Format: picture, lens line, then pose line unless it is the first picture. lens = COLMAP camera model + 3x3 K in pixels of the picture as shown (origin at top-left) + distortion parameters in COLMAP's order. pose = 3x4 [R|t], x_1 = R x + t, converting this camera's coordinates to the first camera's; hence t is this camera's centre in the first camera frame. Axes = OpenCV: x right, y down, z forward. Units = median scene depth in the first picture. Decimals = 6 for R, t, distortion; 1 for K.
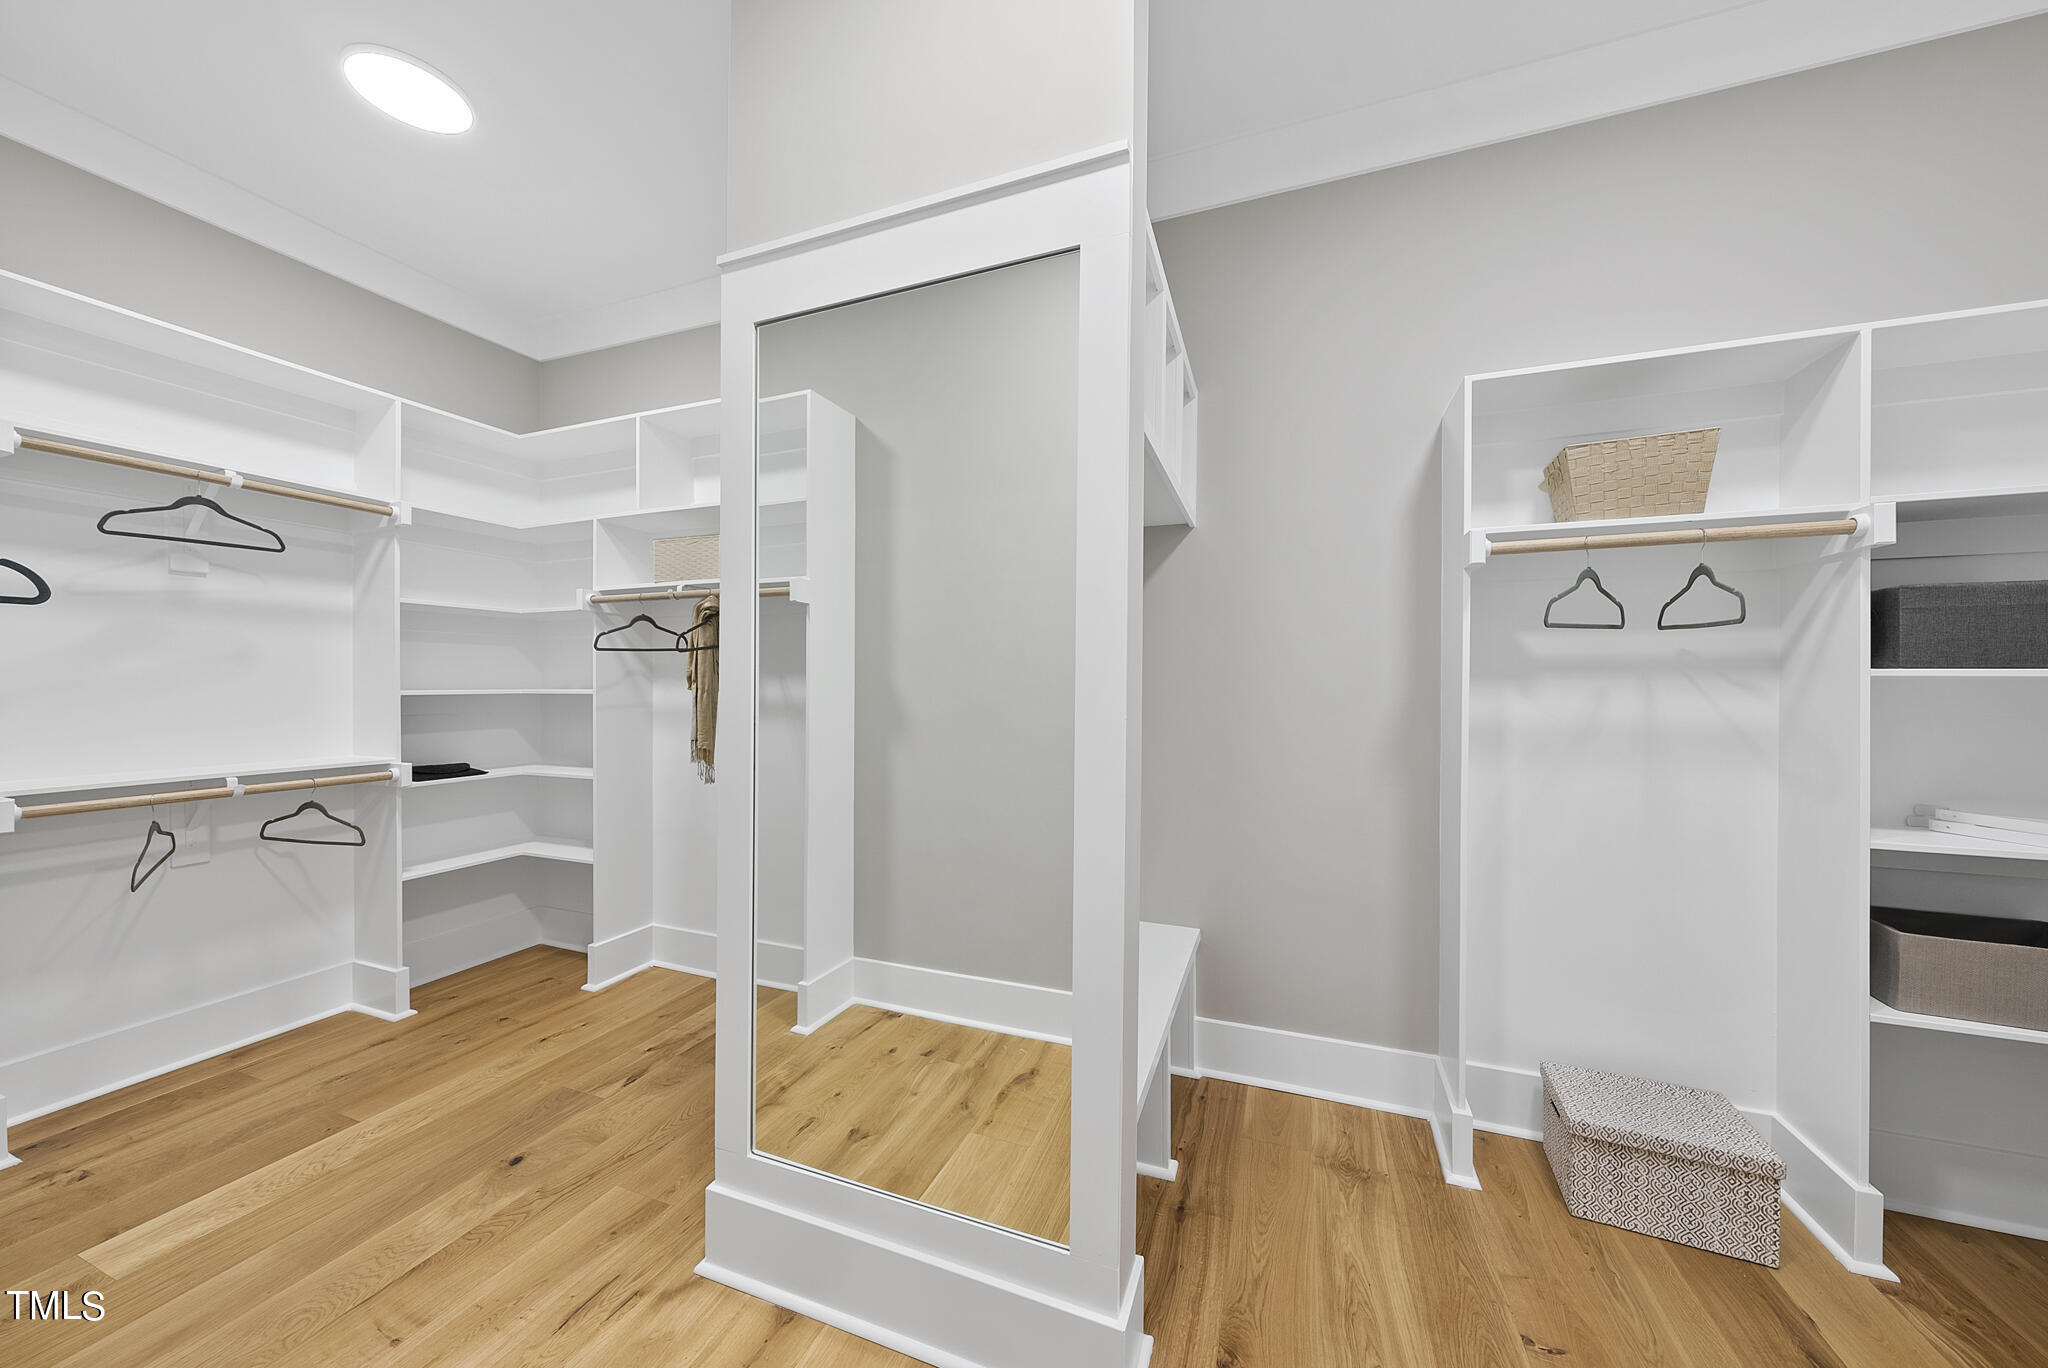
lens RADIAL K [[709.3, 0, 1013.6], [0, 709.3, 683.7], [0, 0, 1]] dist [-0.006015, 0.000531]
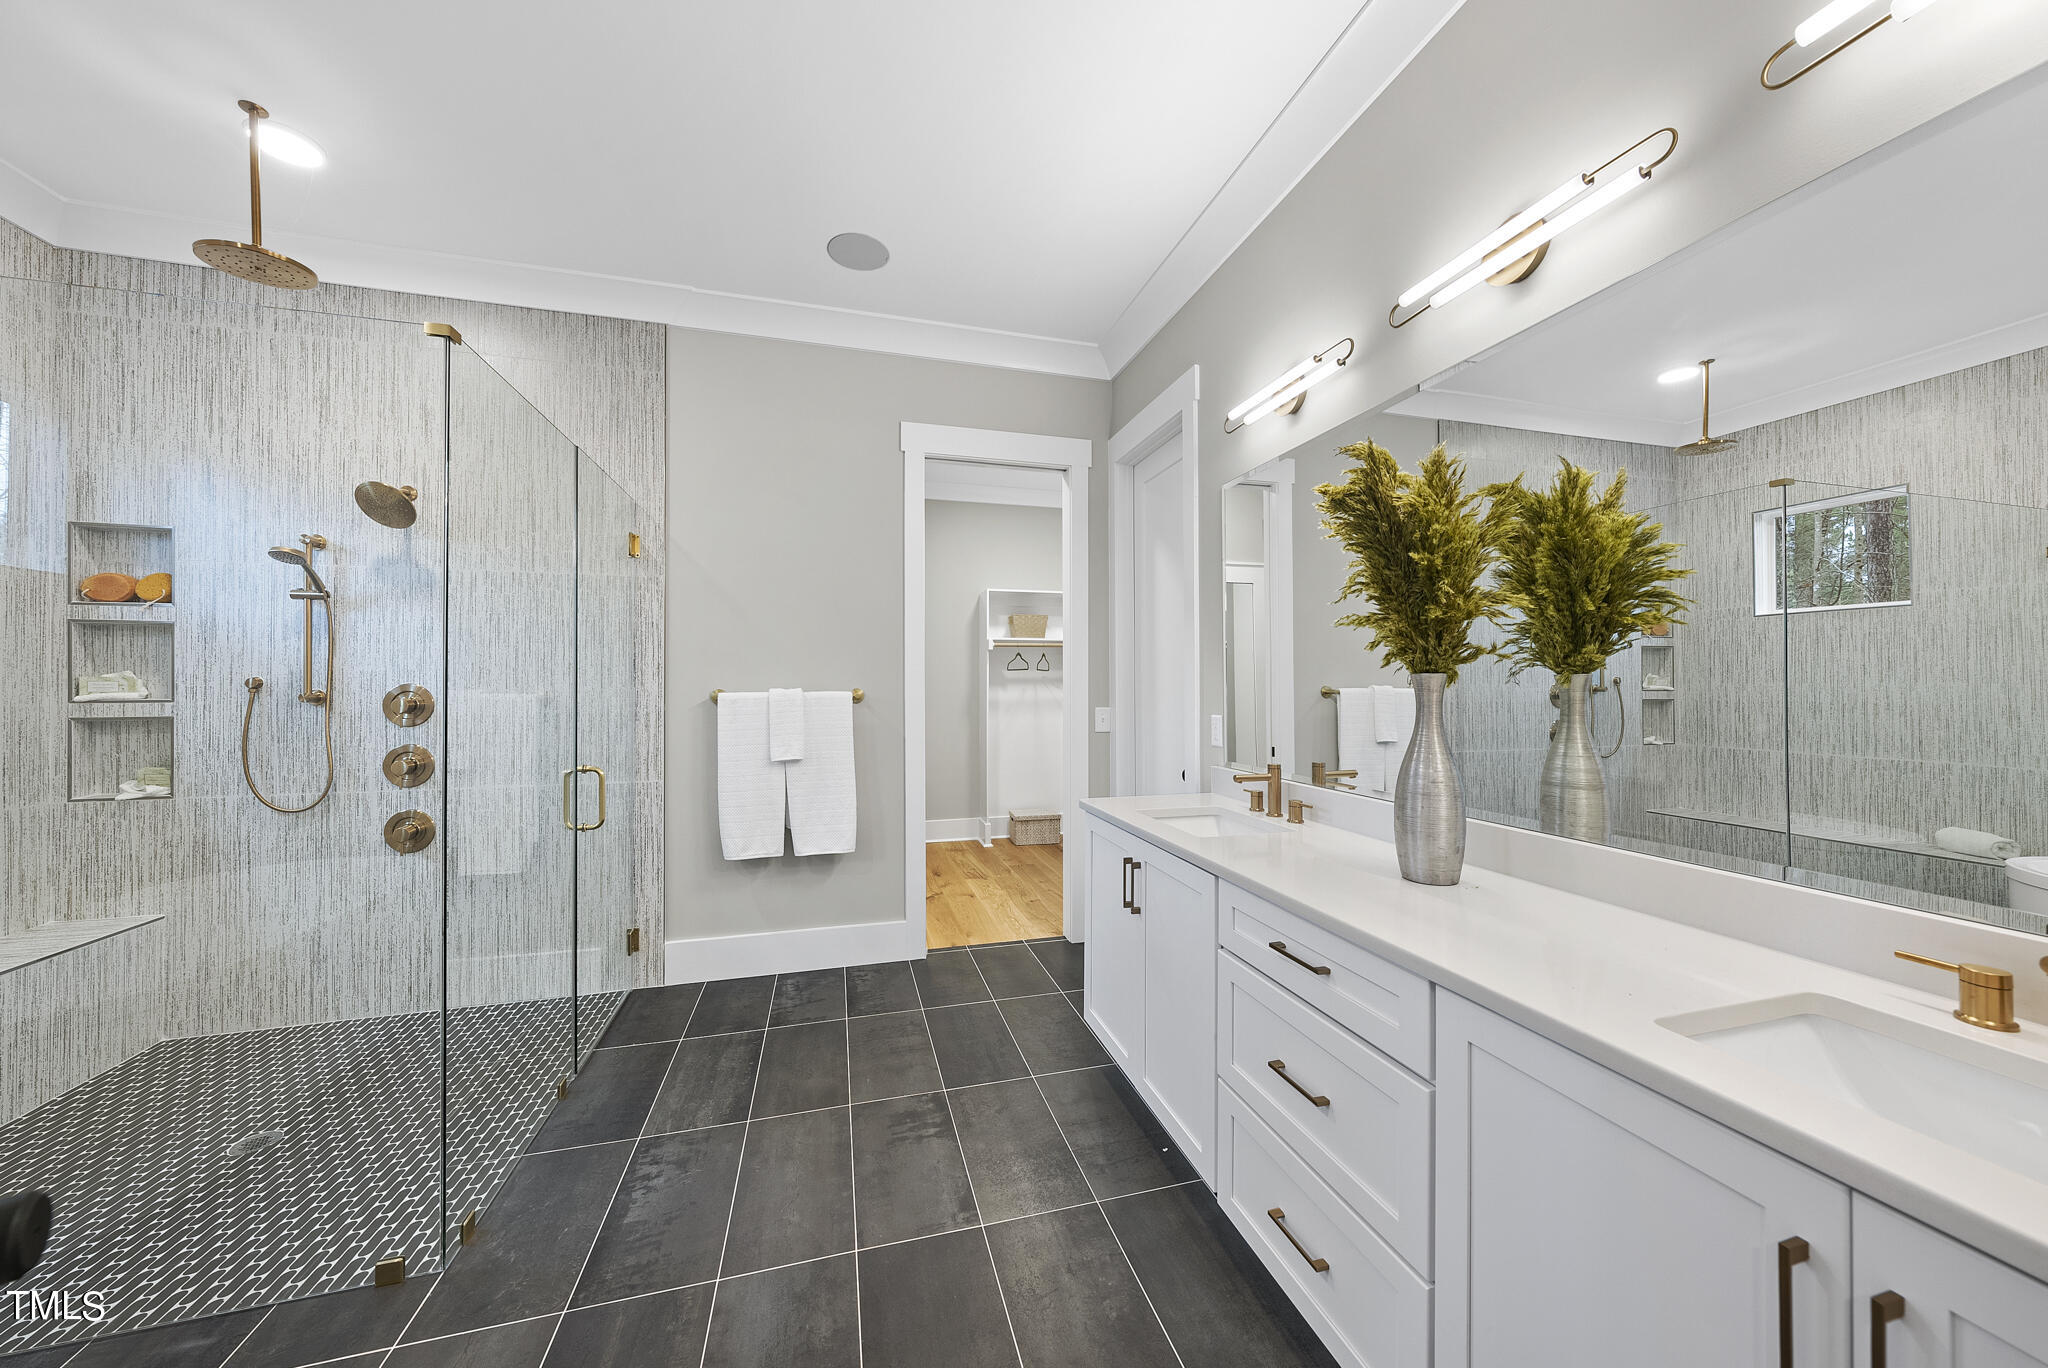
lens RADIAL K [[709.3, 0, 1027.6], [0, 709.3, 681.2], [0, 0, 1]] dist [-0.006015, 0.000531]
pose [[0.809847, -0.006109, 0.586609, -1.037700], [0.009413, 0.999952, -0.002583, -0.016280], [-0.586565, 0.007614, 0.809866, -1.612670]]
